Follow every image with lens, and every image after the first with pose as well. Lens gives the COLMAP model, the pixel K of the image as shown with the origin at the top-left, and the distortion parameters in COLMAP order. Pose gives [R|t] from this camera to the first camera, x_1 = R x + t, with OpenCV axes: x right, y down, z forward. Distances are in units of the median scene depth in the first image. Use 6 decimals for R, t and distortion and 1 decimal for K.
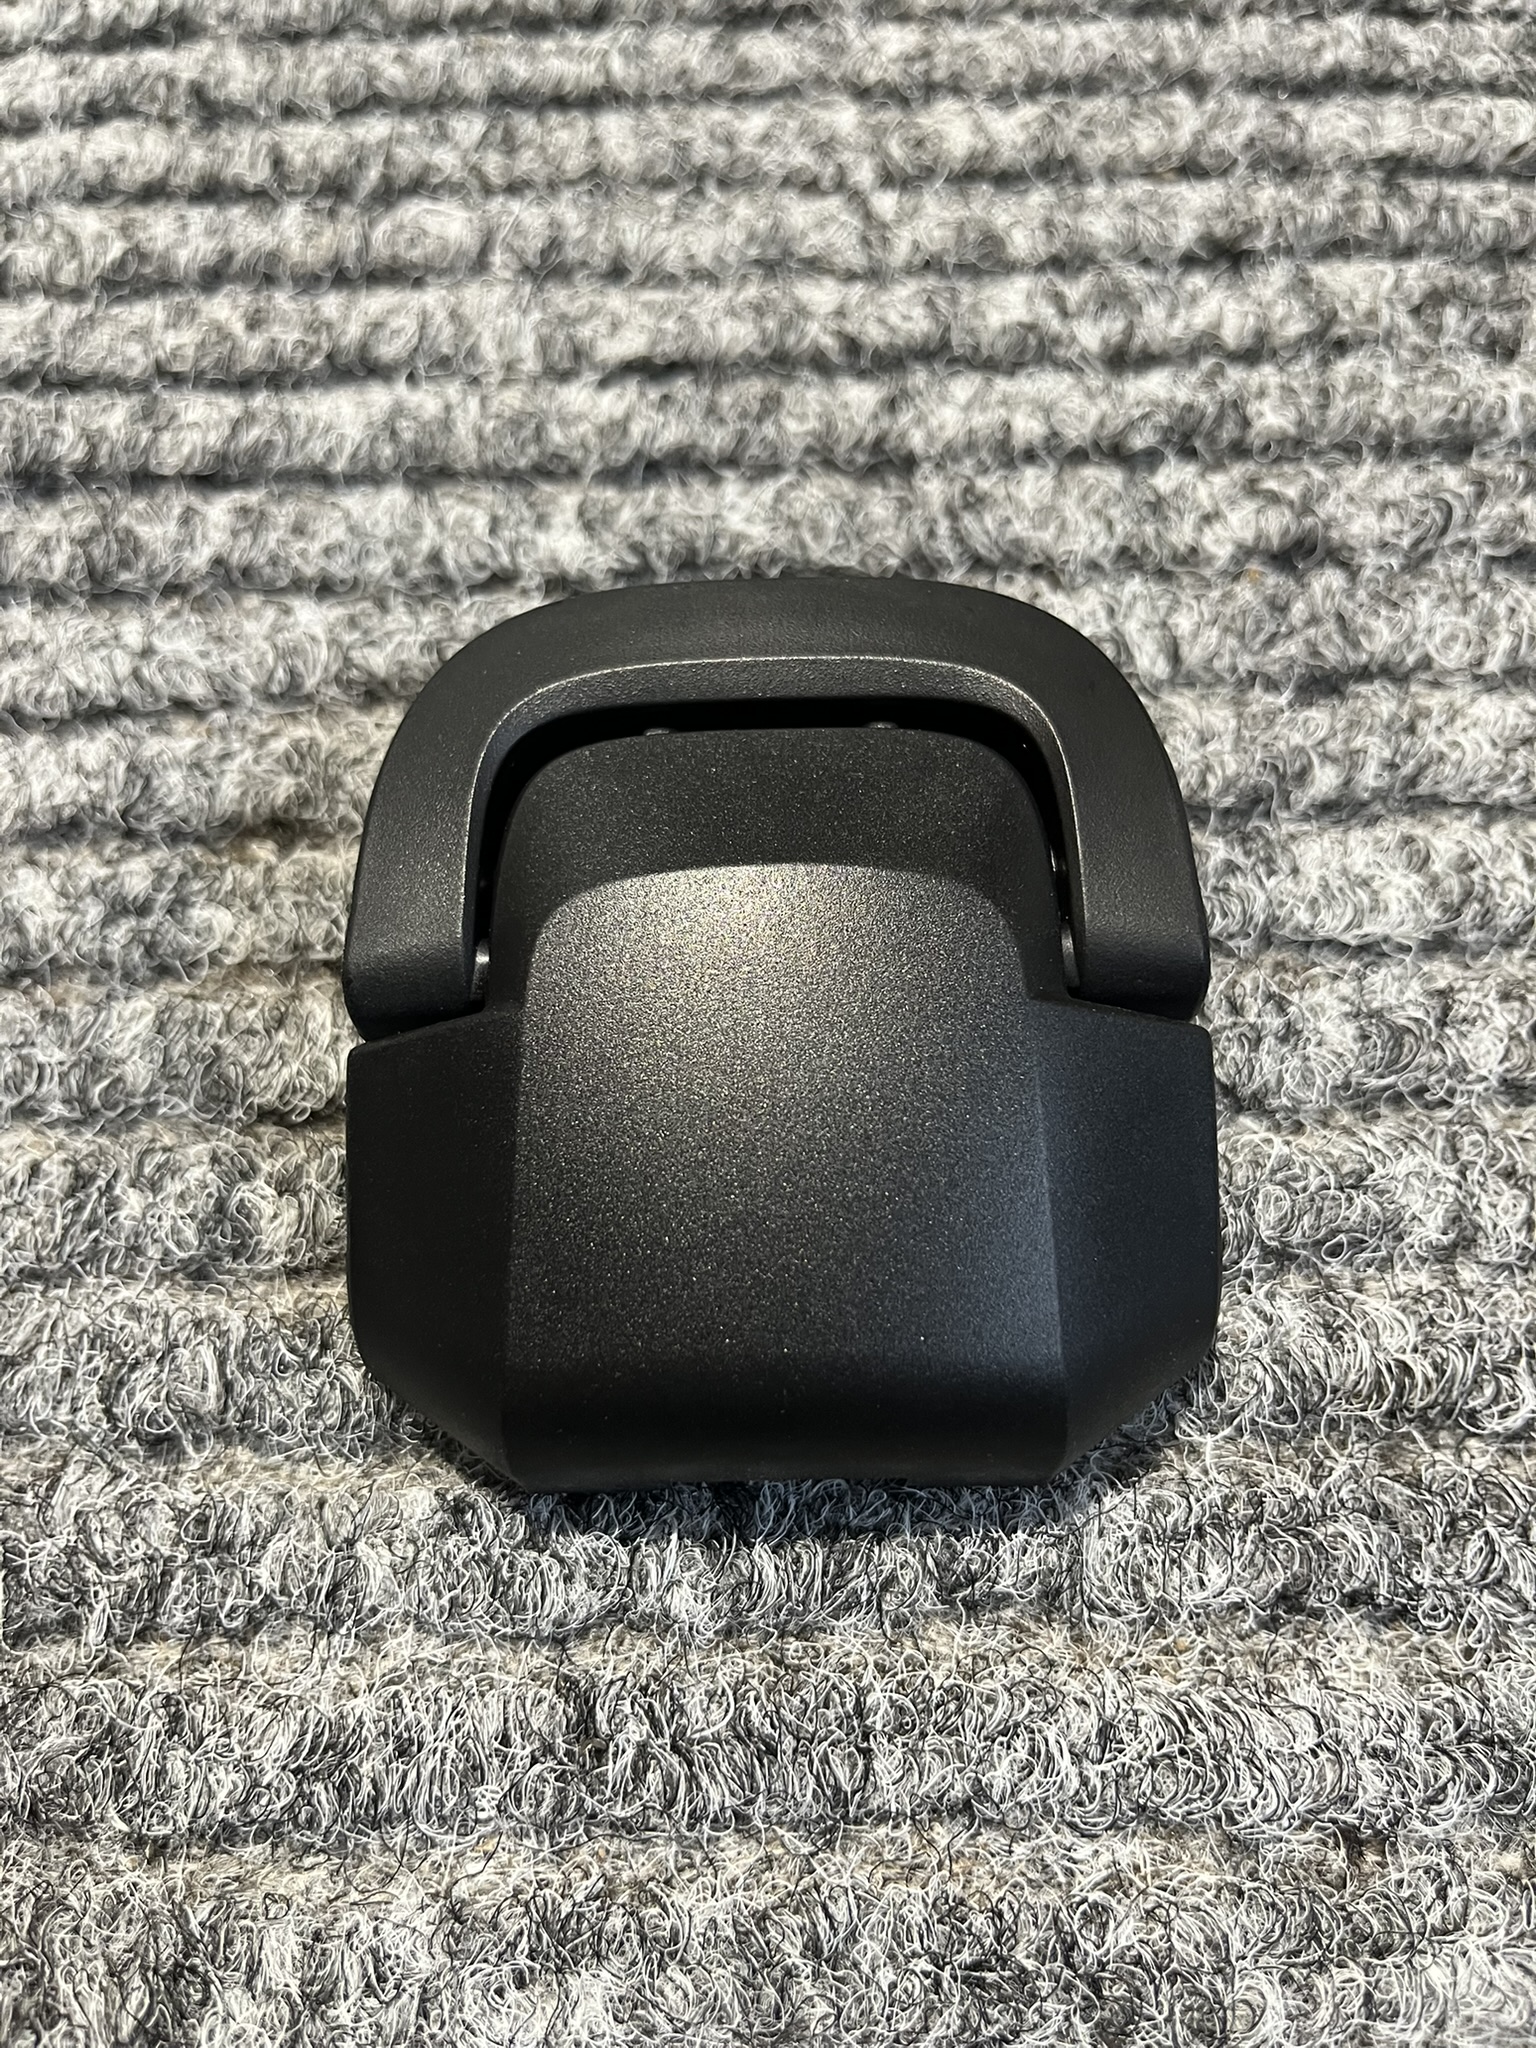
lens RADIAL K [[1553.2, 0, 764.0], [0, 1553.2, 1032.8], [0, 0, 1]] dist [0.014547, -0.062378]
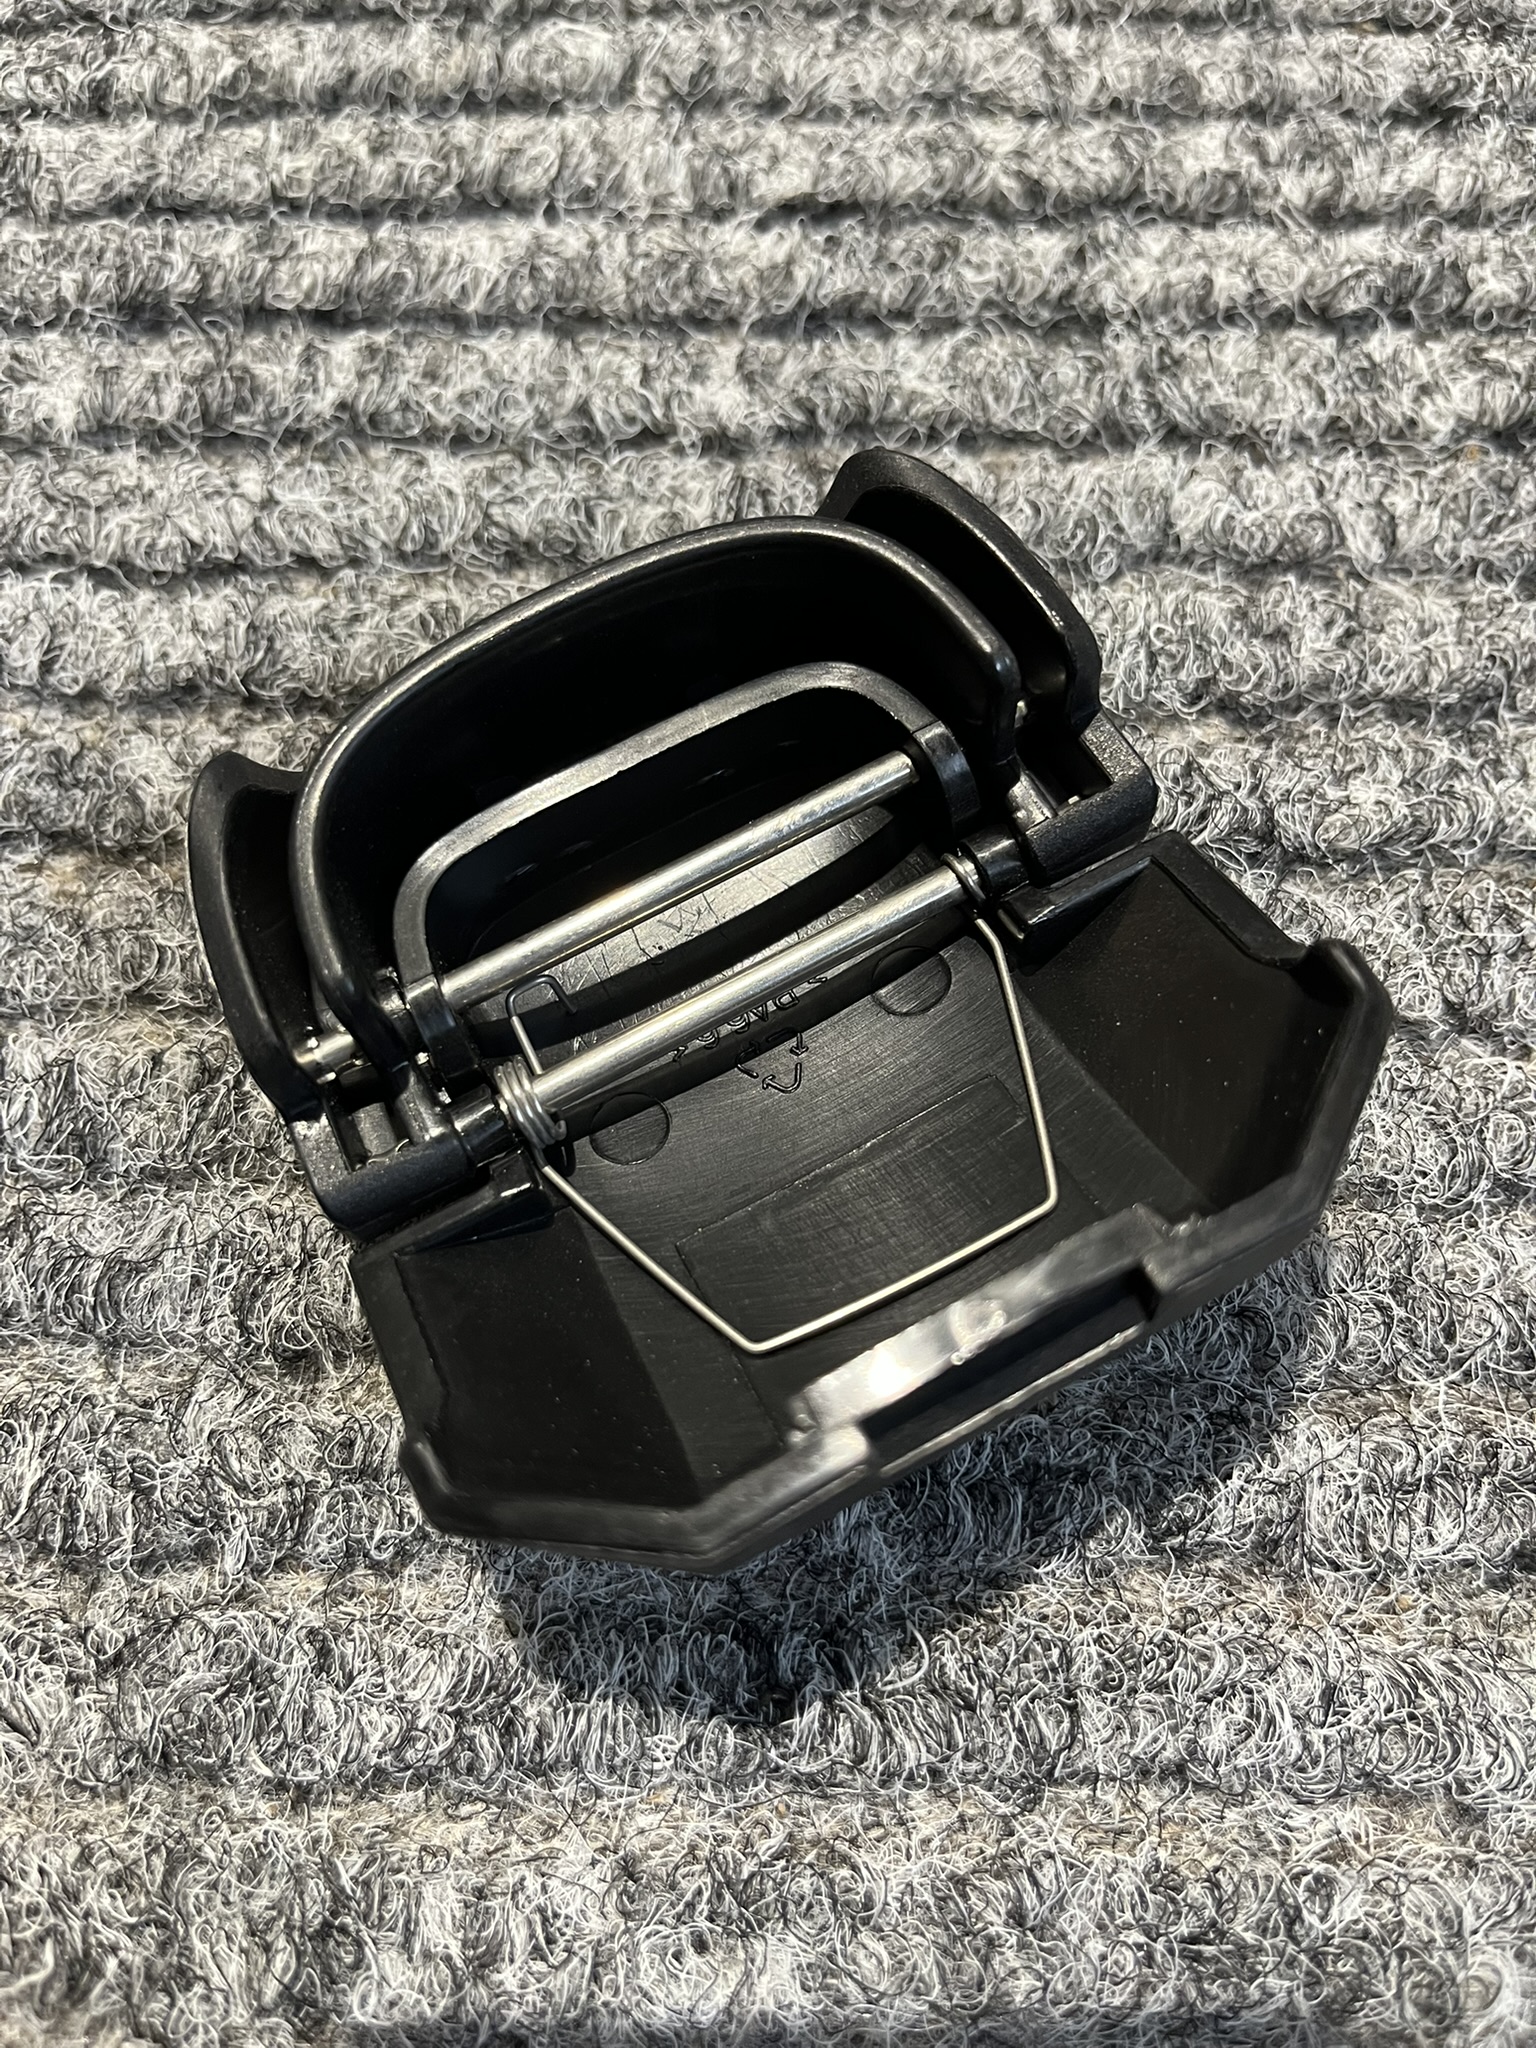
lens RADIAL K [[1553.2, 0, 777.0], [0, 1553.2, 1040.8], [0, 0, 1]] dist [0.014547, -0.062378]
pose [[0.999629, 0.026923, 0.004198, -0.096850], [-0.027095, 0.998459, 0.048436, 0.019590], [-0.002888, -0.048531, 0.998817, 0.073547]]
